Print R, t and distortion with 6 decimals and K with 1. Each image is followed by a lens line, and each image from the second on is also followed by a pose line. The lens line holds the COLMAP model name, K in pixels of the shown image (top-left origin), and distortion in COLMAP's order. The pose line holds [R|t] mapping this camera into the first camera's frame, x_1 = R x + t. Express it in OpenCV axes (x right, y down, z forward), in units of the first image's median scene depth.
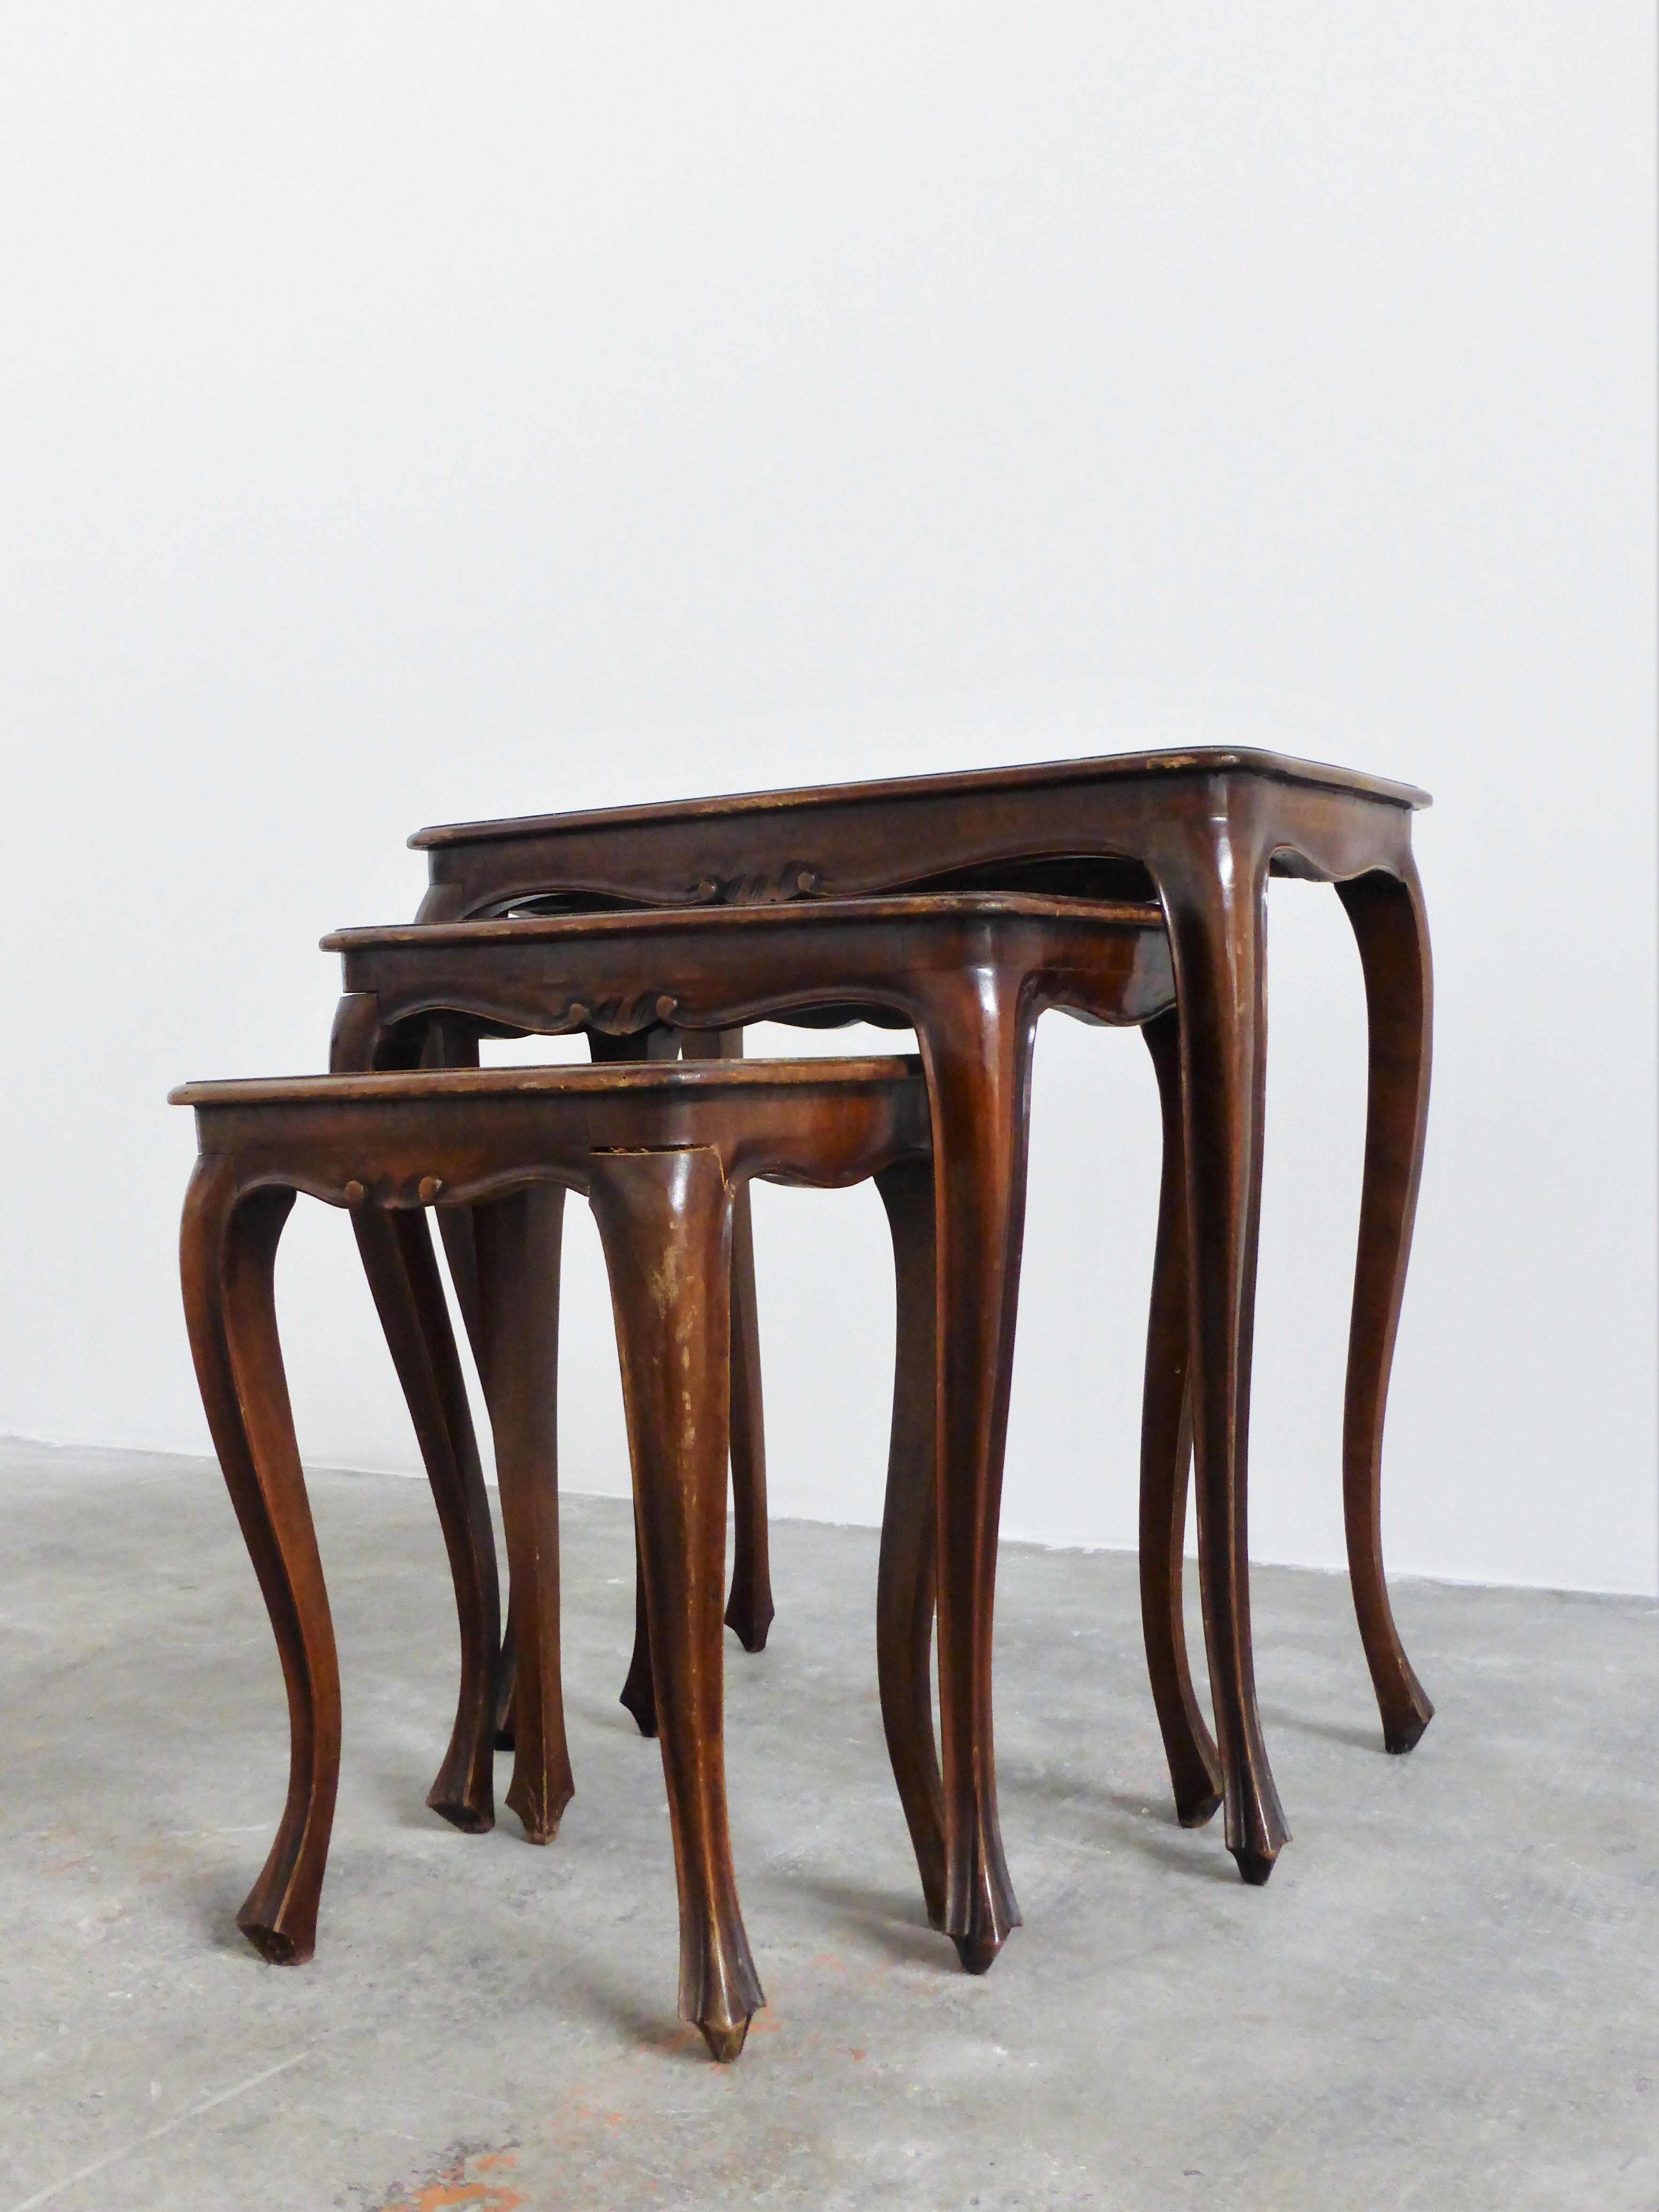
lens RADIAL K [[2358.8, 0, 829.5], [0, 2358.8, 1106.0], [0, 0, 1]] dist [-0.004649, -0.429125]
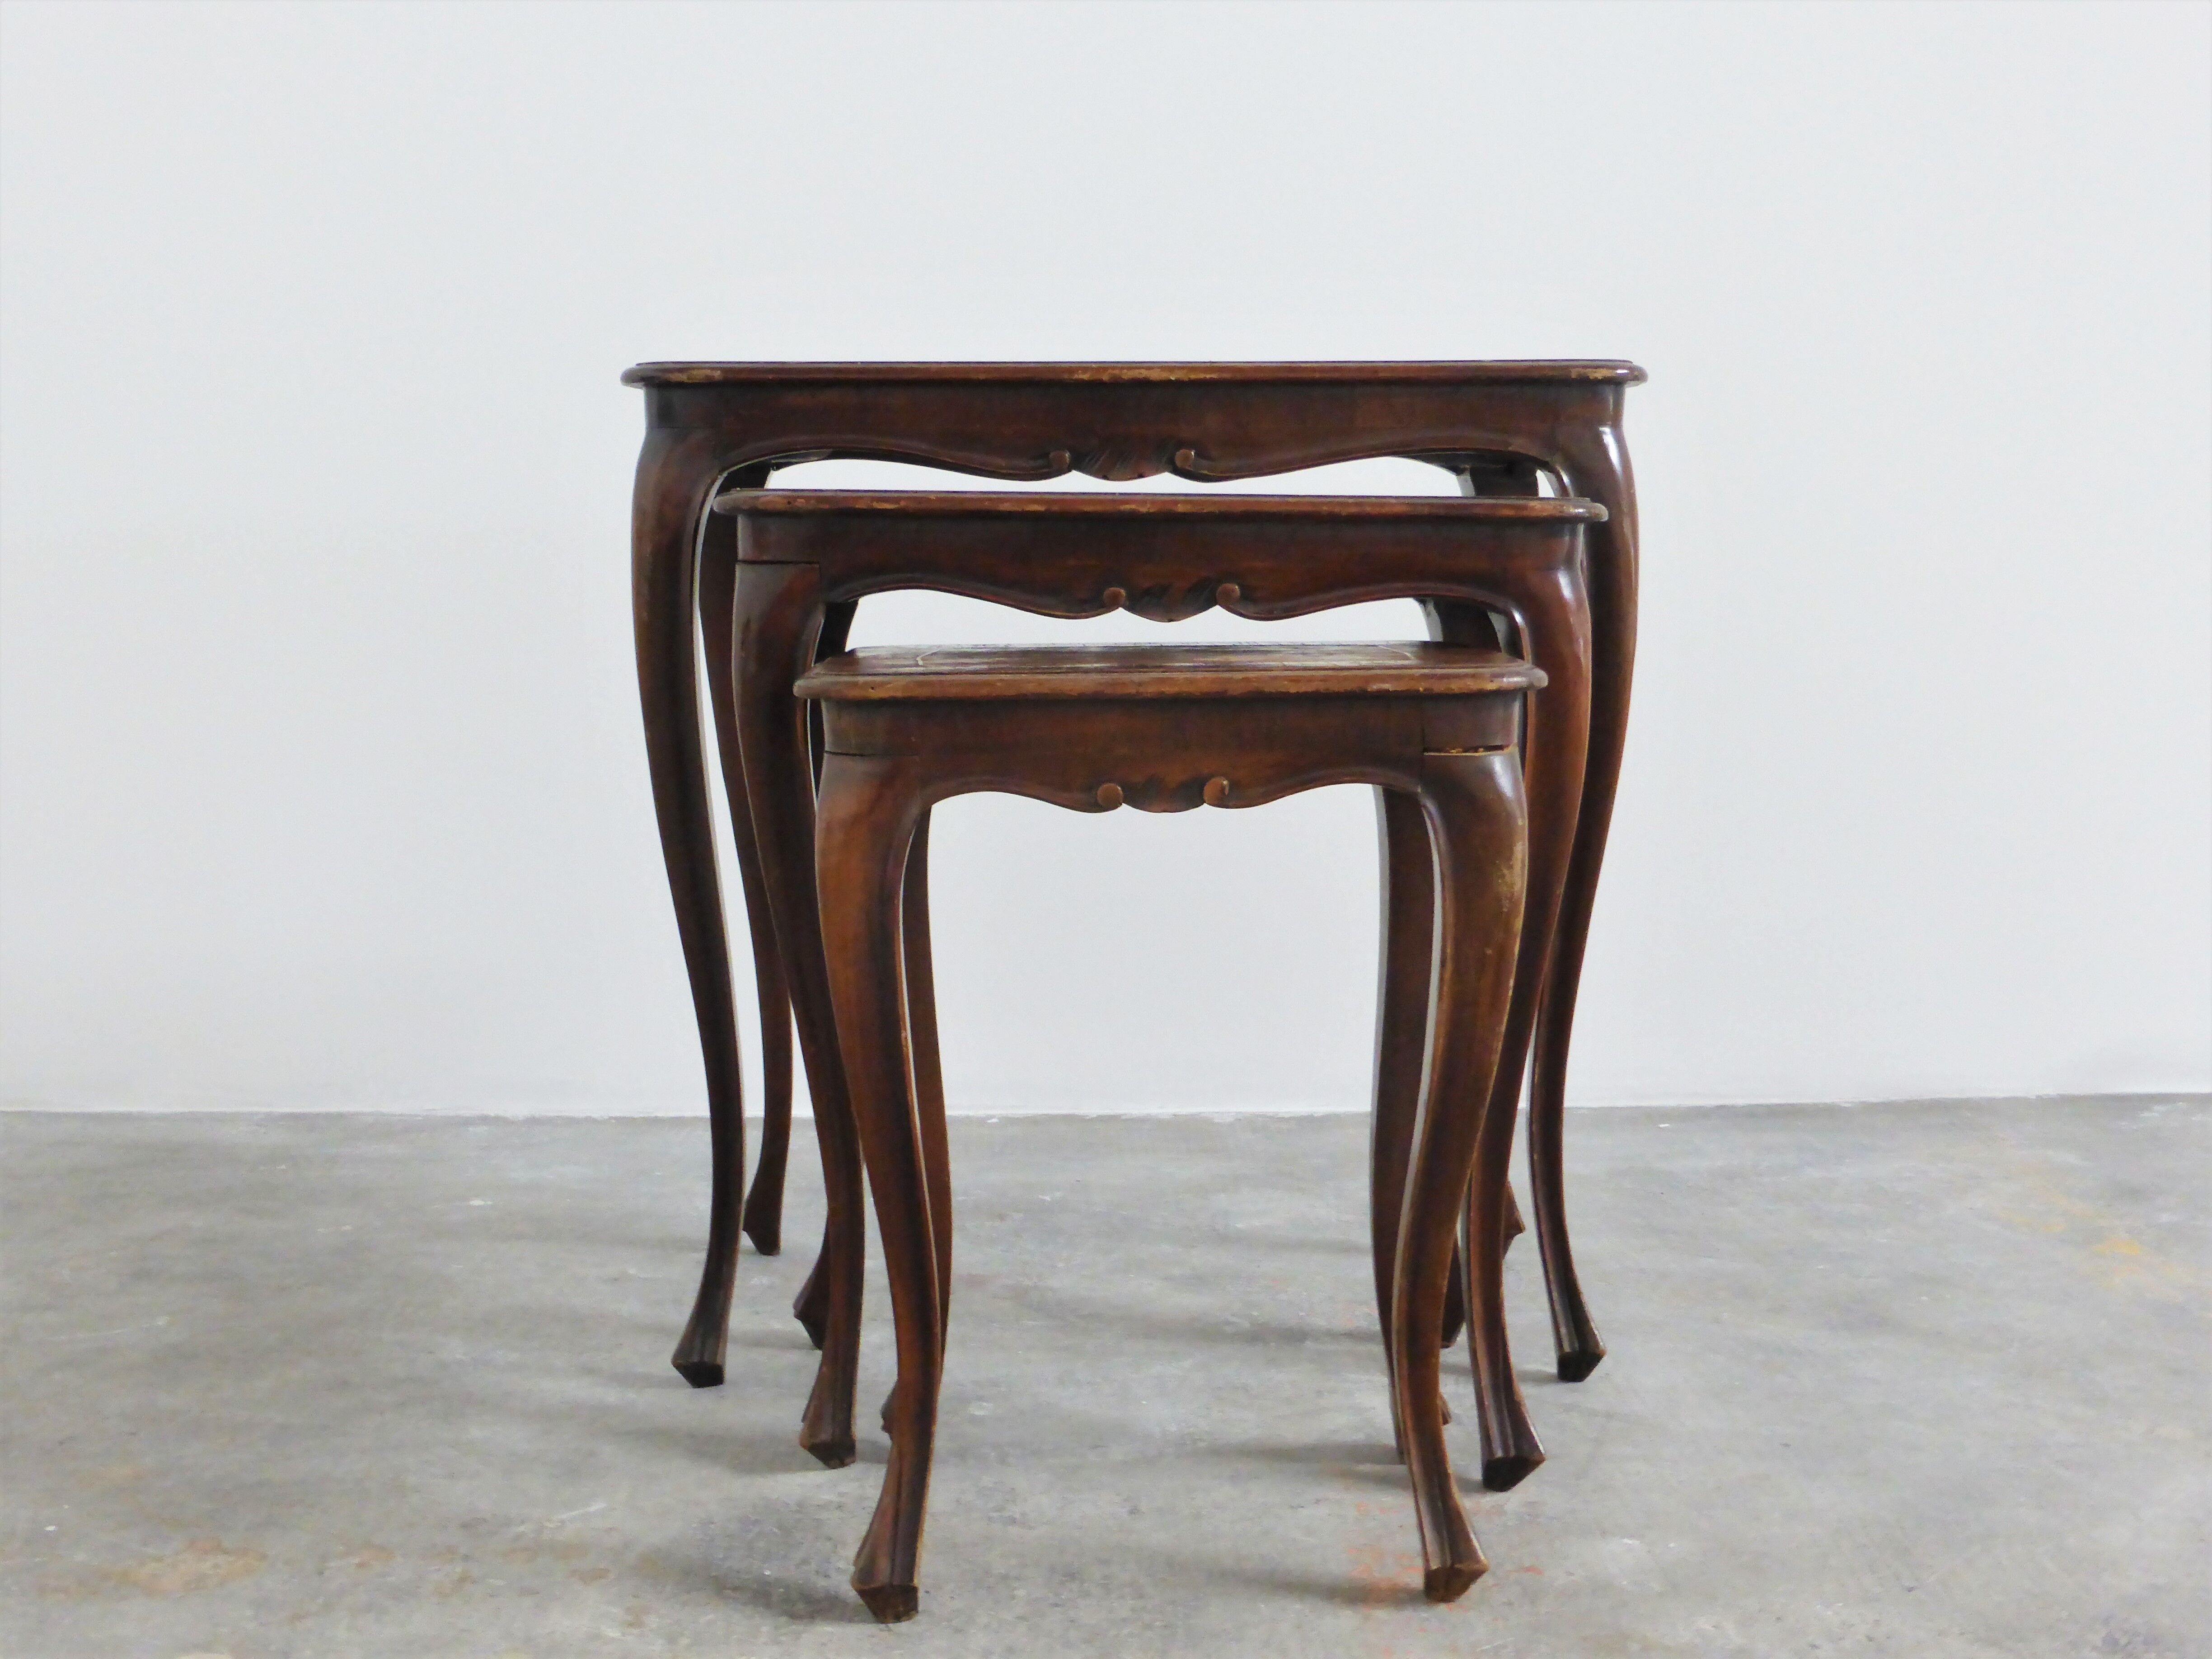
lens RADIAL K [[2593.2, 0, 1106.0], [0, 2593.2, 829.5], [0, 0, 1]] dist [-0.047217, 0.006861]
pose [[0.836415, -0.035268, 0.546961, -0.721122], [-0.010561, 0.996705, 0.080418, -0.031318], [-0.547995, -0.073039, 0.833287, 0.122197]]
